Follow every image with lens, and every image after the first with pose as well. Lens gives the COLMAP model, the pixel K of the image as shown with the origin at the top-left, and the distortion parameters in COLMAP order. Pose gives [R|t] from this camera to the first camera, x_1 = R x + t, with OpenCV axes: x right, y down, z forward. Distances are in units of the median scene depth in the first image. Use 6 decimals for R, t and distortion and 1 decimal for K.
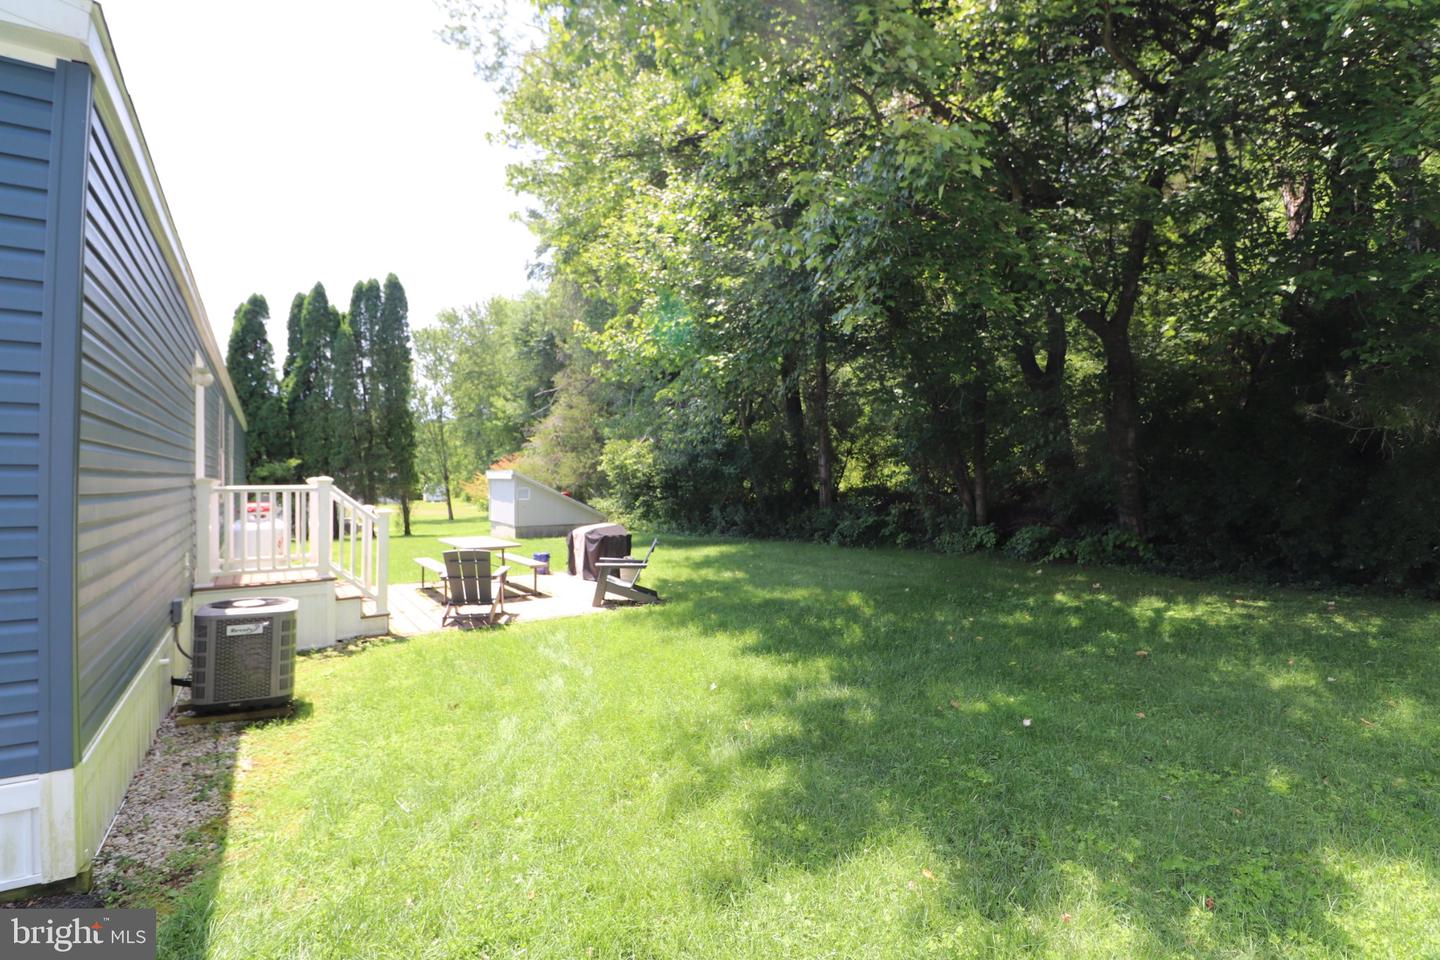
lens RADIAL K [[672.6, 0, 725.5], [0, 672.6, 467.1], [0, 0, 1]] dist [-0.008756, -0.008412]
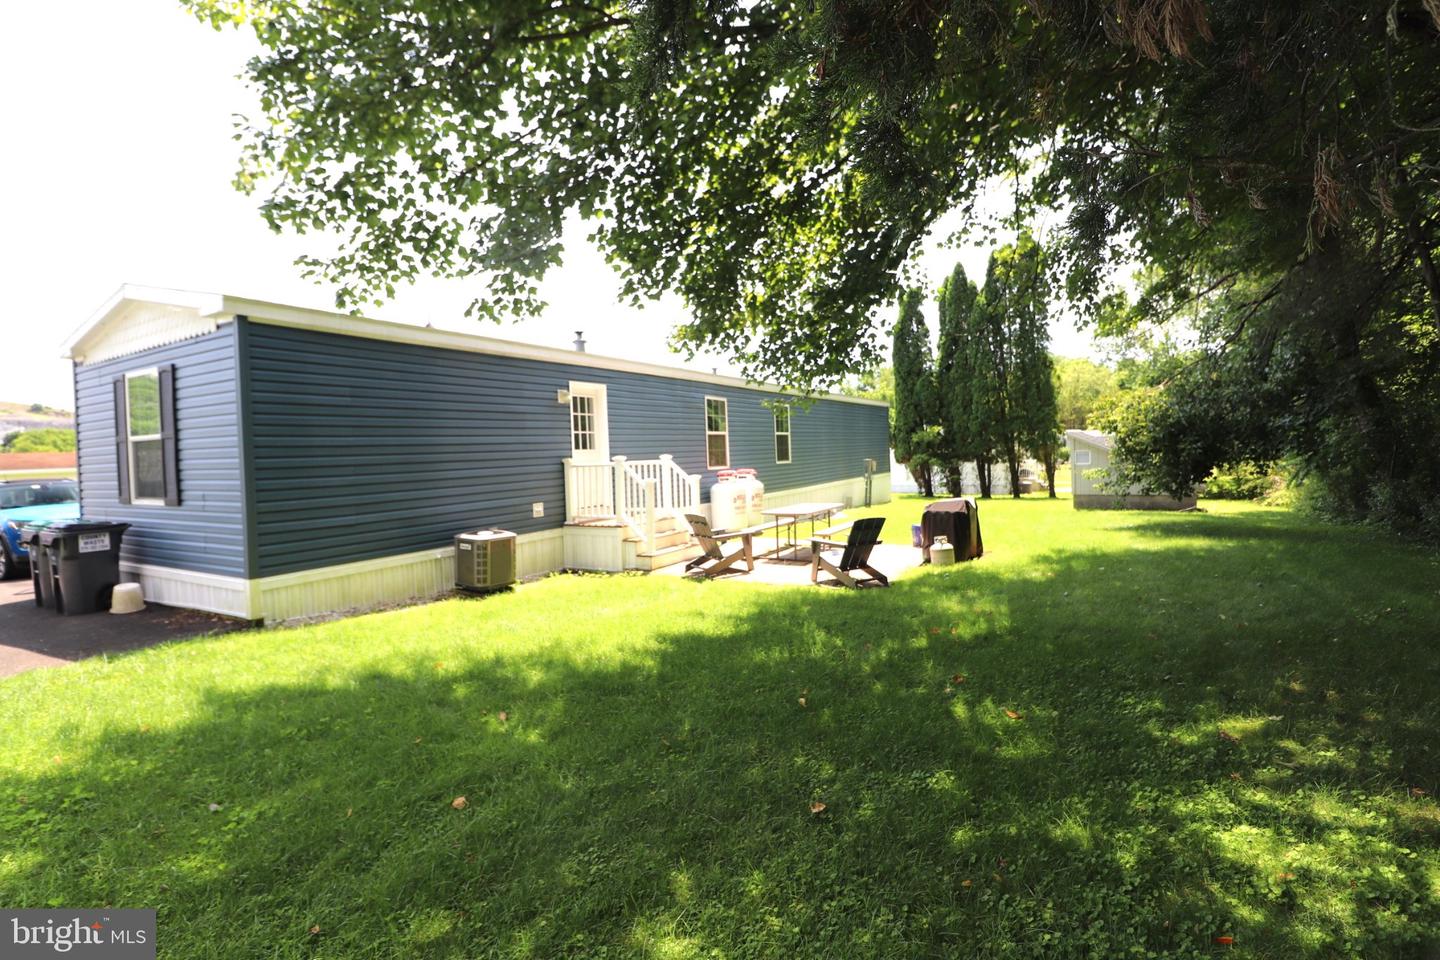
lens RADIAL K [[672.6, 0, 712.1], [0, 672.6, 474.9], [0, 0, 1]] dist [-0.008756, -0.008412]
pose [[0.425229, 0.022193, -0.904814, 0.229974], [0.046589, 0.997837, 0.046370, -0.000975], [0.903886, -0.061872, 0.423275, 0.159276]]
